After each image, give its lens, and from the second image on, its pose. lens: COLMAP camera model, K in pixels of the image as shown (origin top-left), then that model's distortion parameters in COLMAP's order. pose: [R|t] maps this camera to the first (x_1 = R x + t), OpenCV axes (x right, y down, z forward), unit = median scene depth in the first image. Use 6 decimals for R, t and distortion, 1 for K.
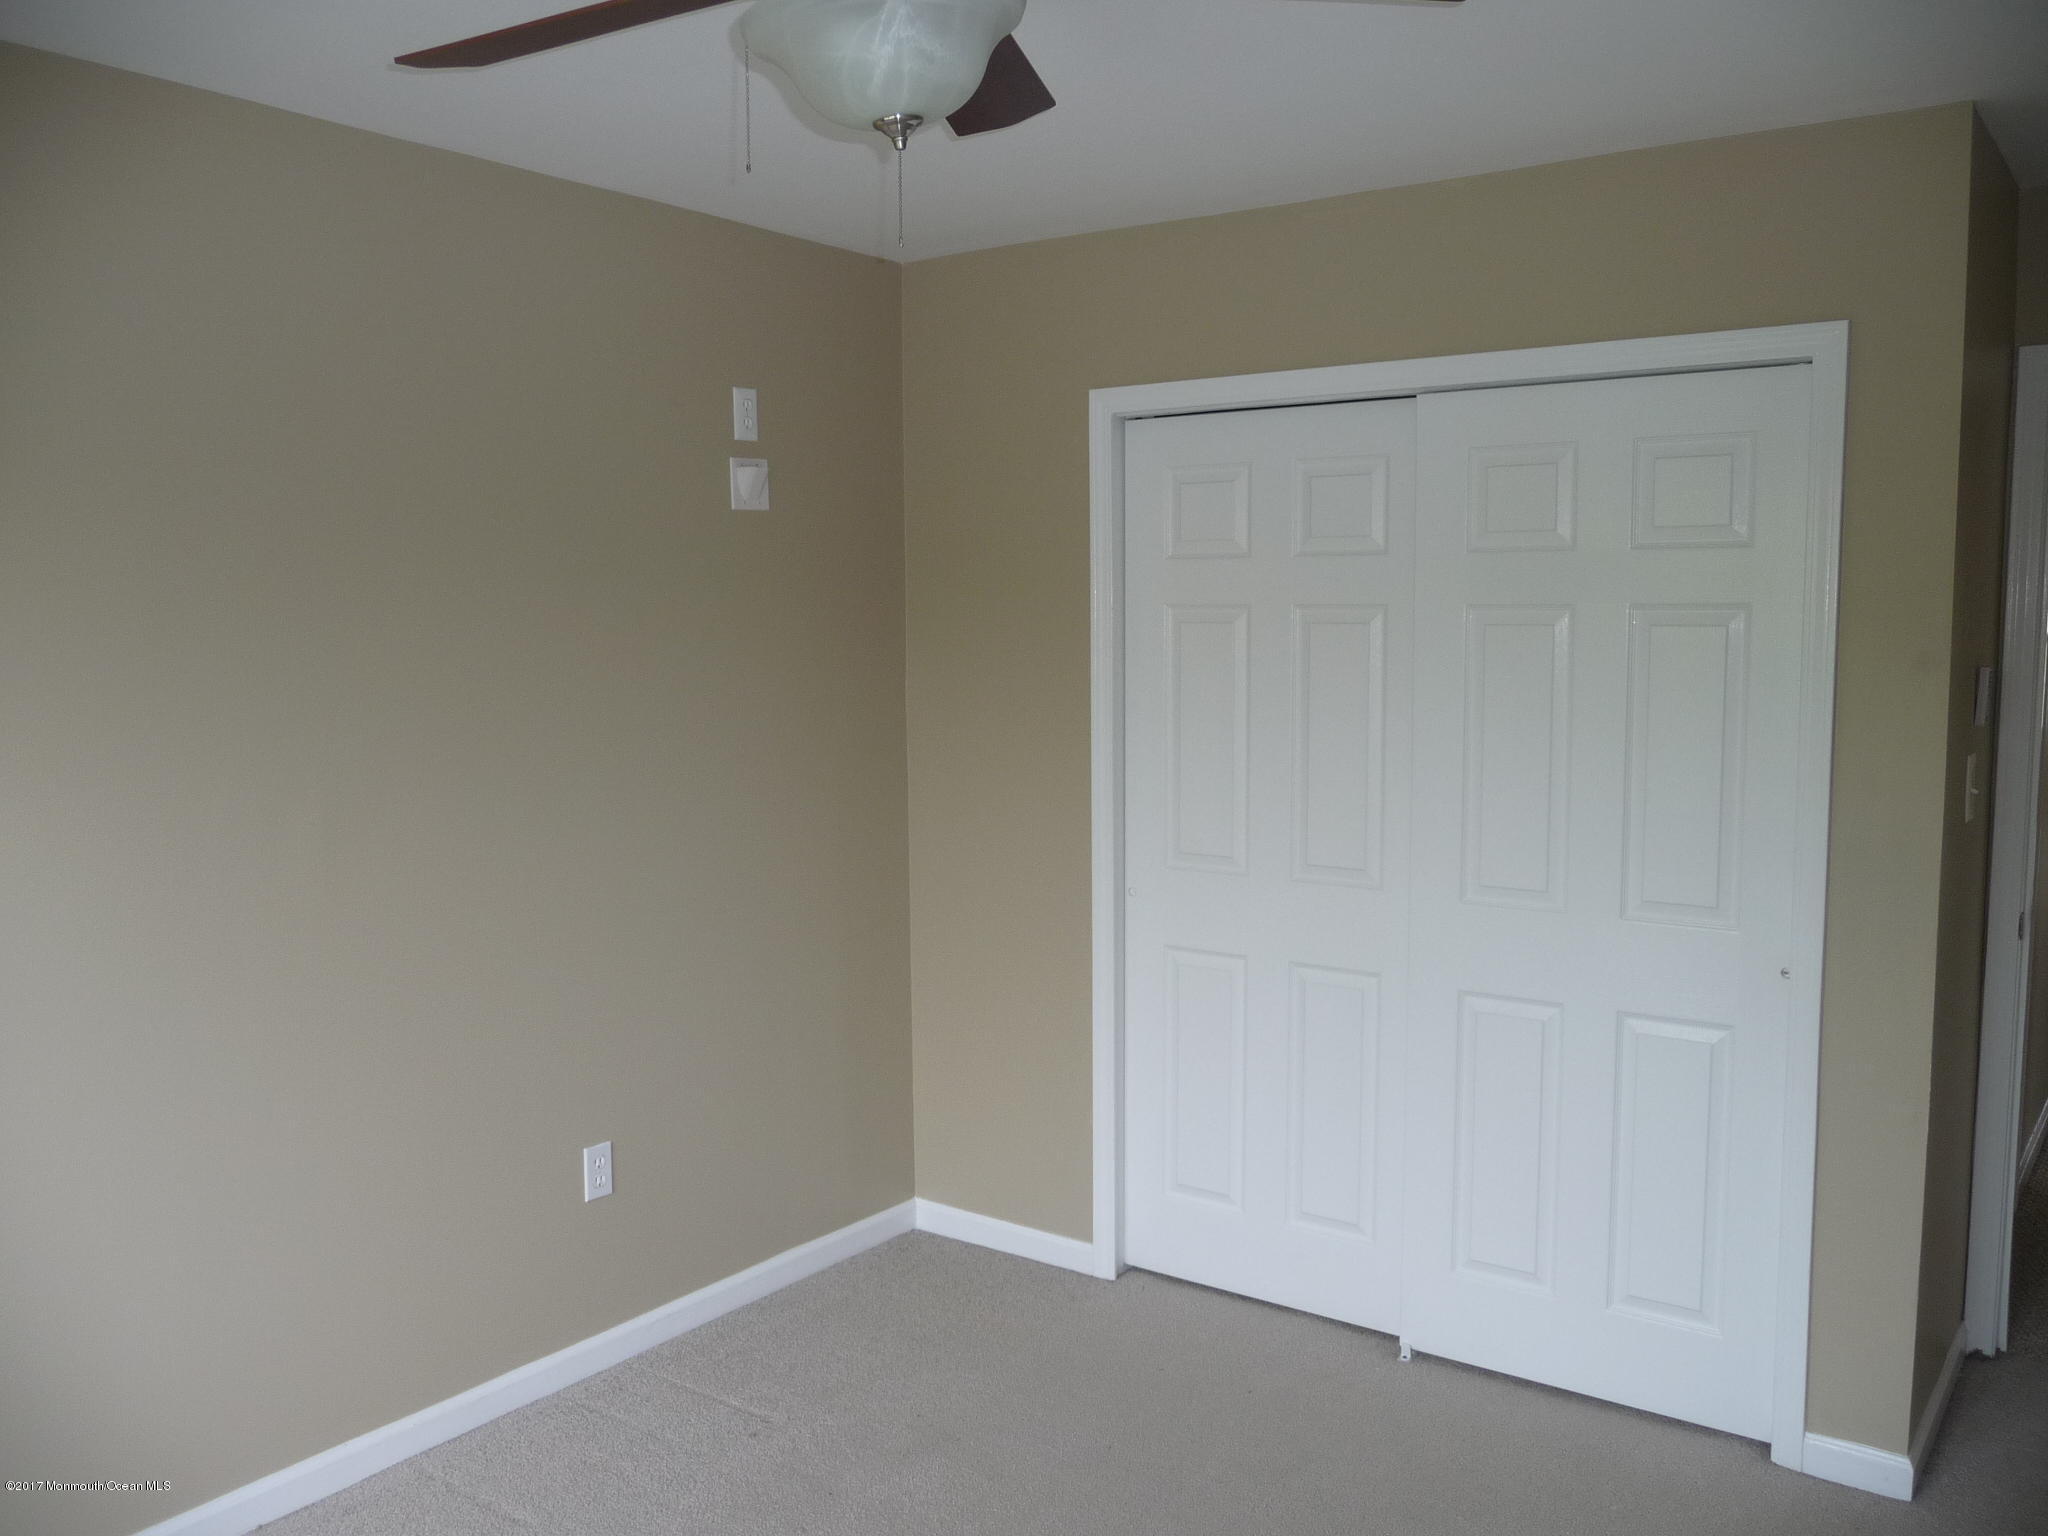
lens RADIAL K [[1670.5, 0, 1036.4], [0, 1670.5, 767.8], [0, 0, 1]] dist [-0.043639, 0.031365]
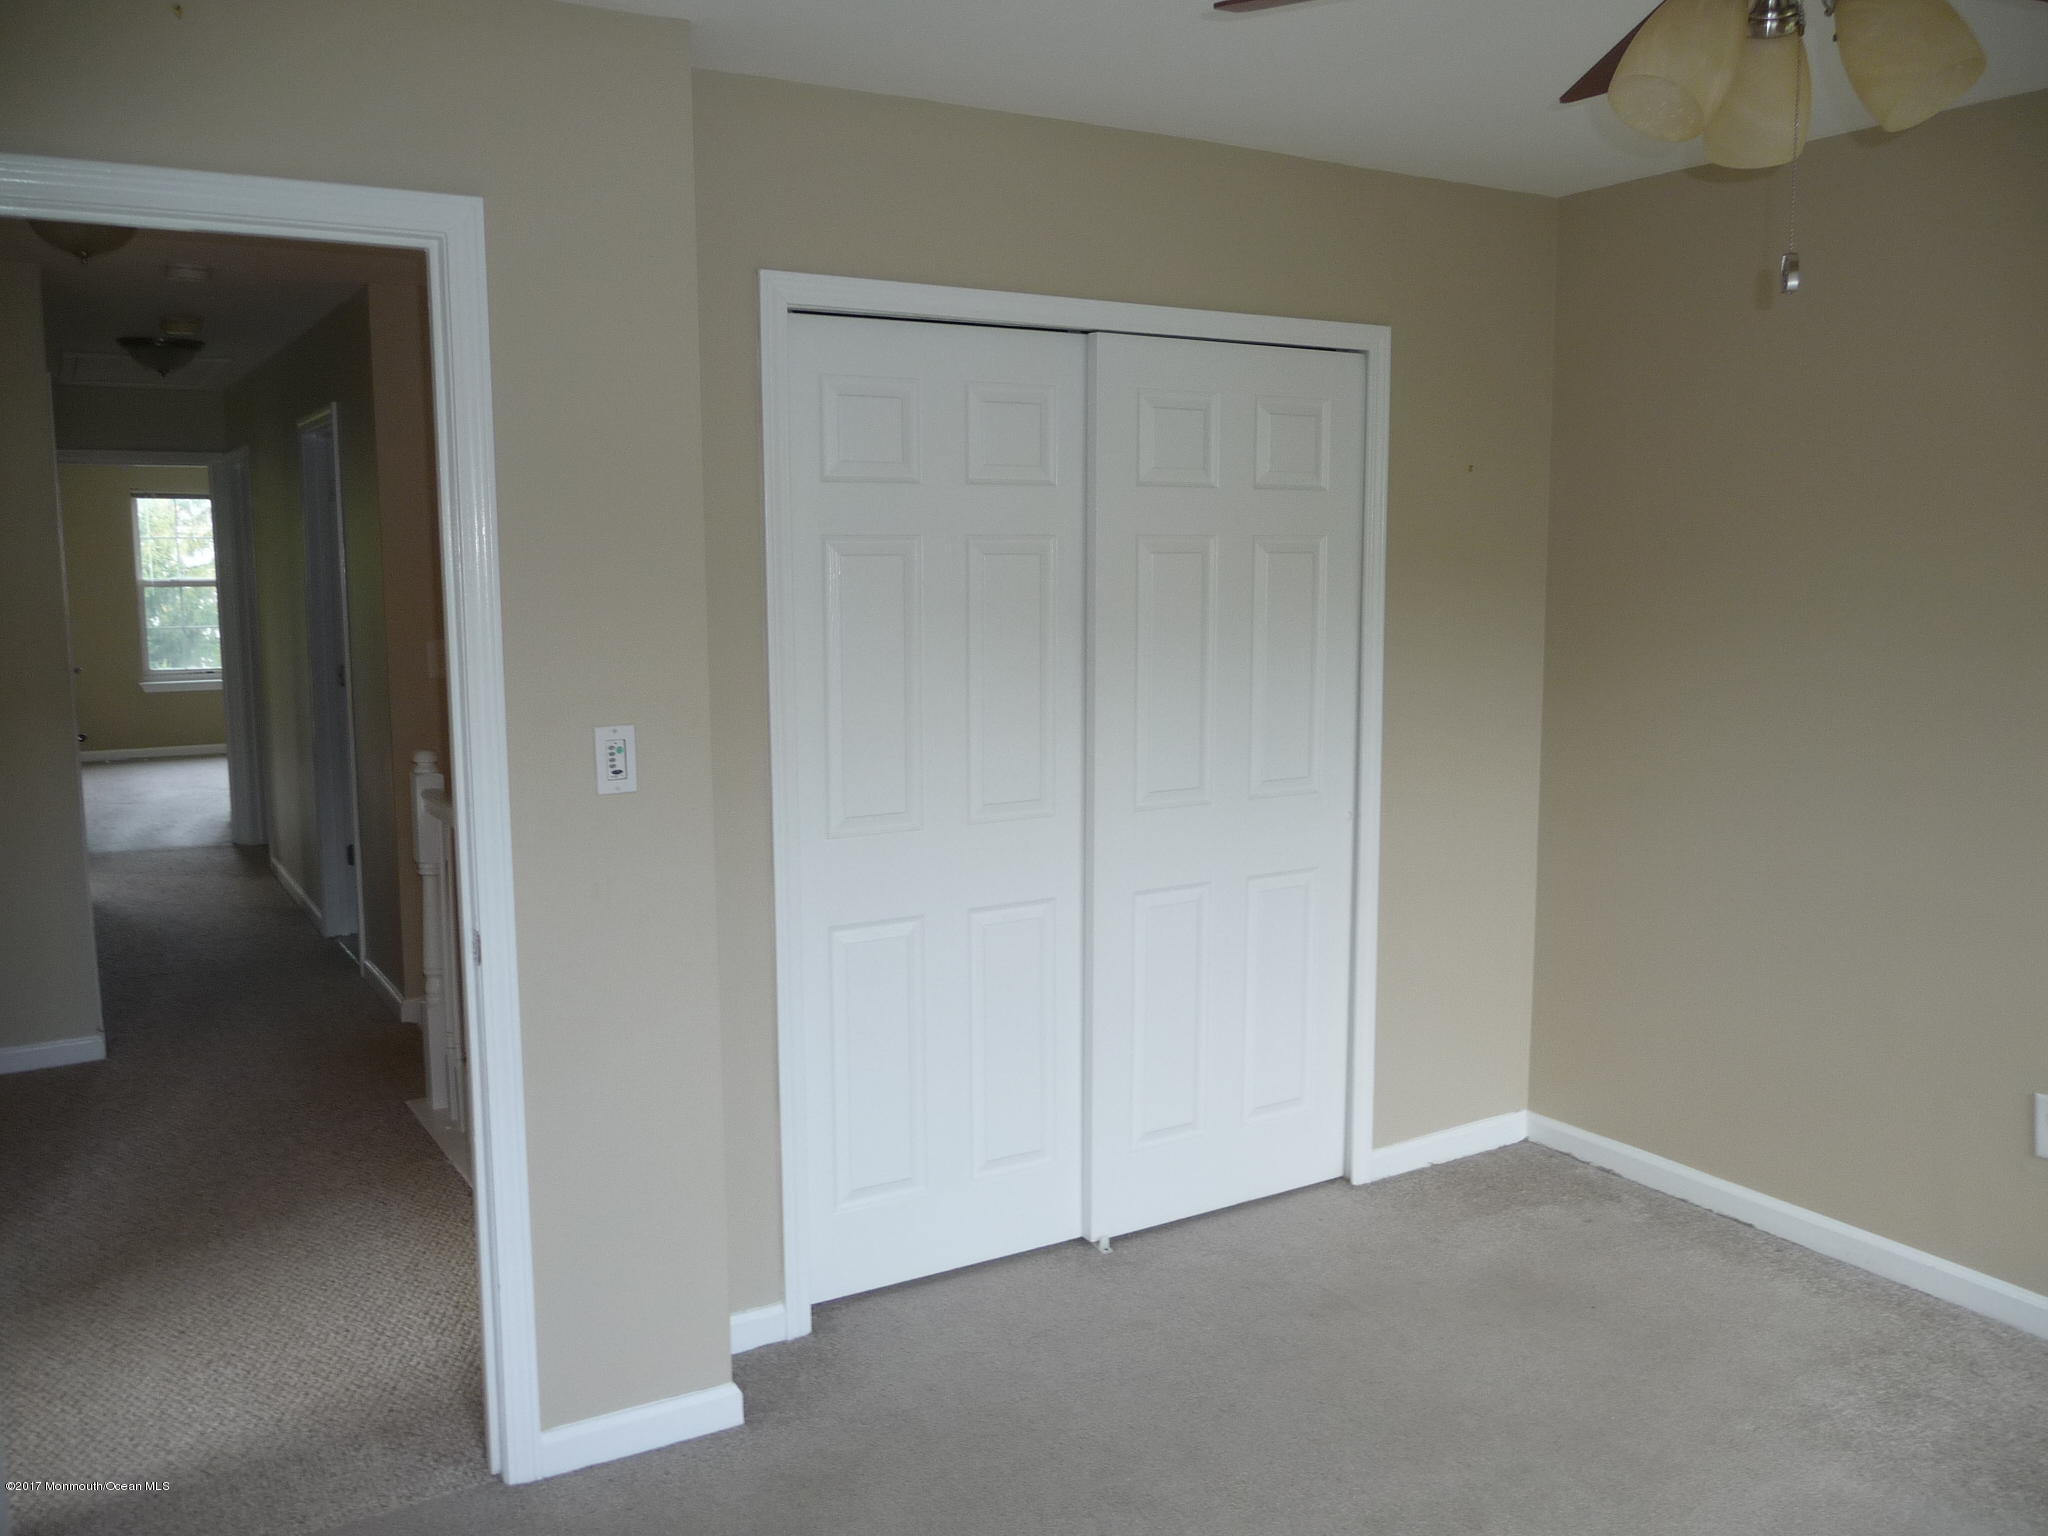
lens RADIAL K [[1670.5, 0, 1036.4], [0, 1670.5, 767.8], [0, 0, 1]] dist [-0.043639, 0.031365]
pose [[0.367368, -0.123552, 0.921833, -0.687982], [0.083836, 0.991502, 0.099479, -0.055522], [-0.926289, 0.040738, 0.374604, 0.586441]]
